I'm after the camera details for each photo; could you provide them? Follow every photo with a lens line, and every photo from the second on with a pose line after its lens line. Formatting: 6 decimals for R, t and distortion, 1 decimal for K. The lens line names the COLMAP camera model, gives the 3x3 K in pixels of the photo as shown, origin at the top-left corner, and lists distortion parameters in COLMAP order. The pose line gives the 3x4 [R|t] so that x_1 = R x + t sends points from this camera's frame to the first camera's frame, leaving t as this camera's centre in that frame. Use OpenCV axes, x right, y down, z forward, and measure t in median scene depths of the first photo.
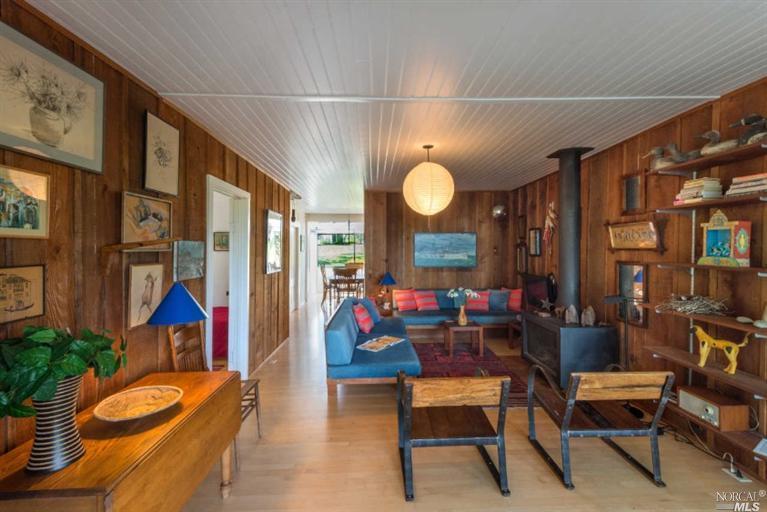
lens RADIAL K [[352.7, 0, 381.2], [0, 352.7, 254.8], [0, 0, 1]] dist [0.036720, -0.000217]
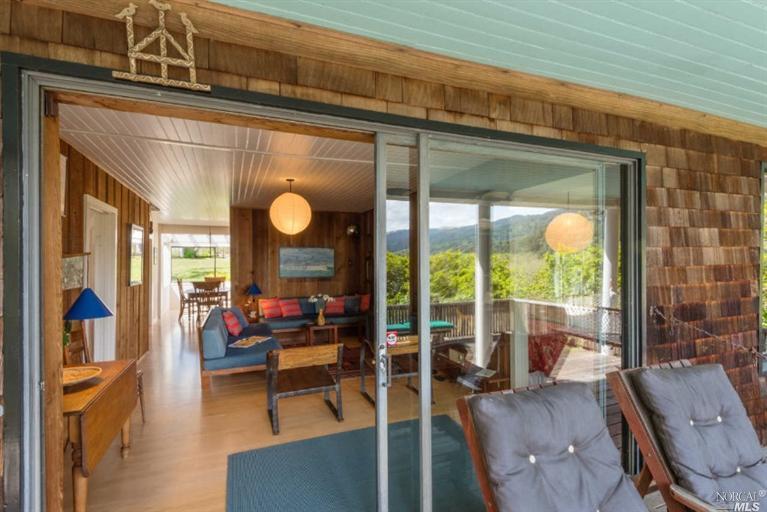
lens RADIAL K [[375.5, 0, 381.9], [0, 375.5, 261.8], [0, 0, 1]] dist [0.006498, -0.000848]
pose [[0.935699, -0.001735, 0.352796, -0.031748], [0.007626, 0.999854, -0.015307, 0.006933], [-0.352718, 0.017013, 0.935575, -0.329412]]
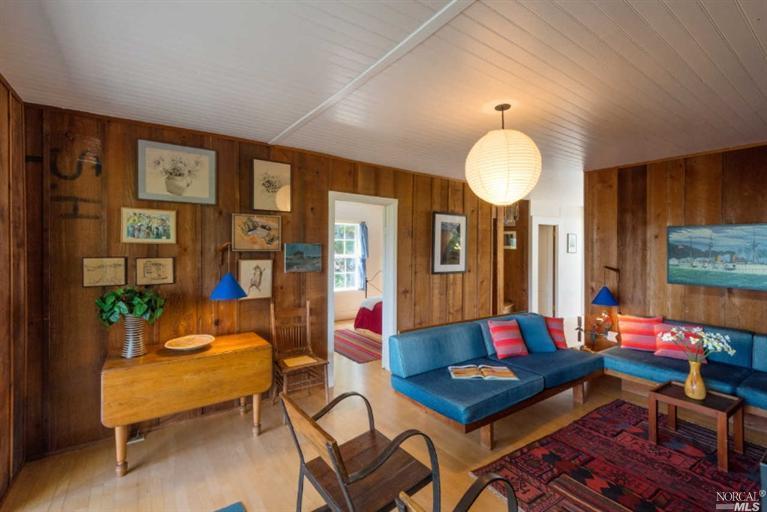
lens RADIAL K [[352.7, 0, 379.6], [0, 352.7, 249.5], [0, 0, 1]] dist [0.036720, -0.000217]
pose [[0.548088, 0.010599, -0.836354, 0.531690], [-0.023983, 0.999708, -0.003048, -0.014614], [0.836077, 0.021729, 0.548182, 0.373651]]
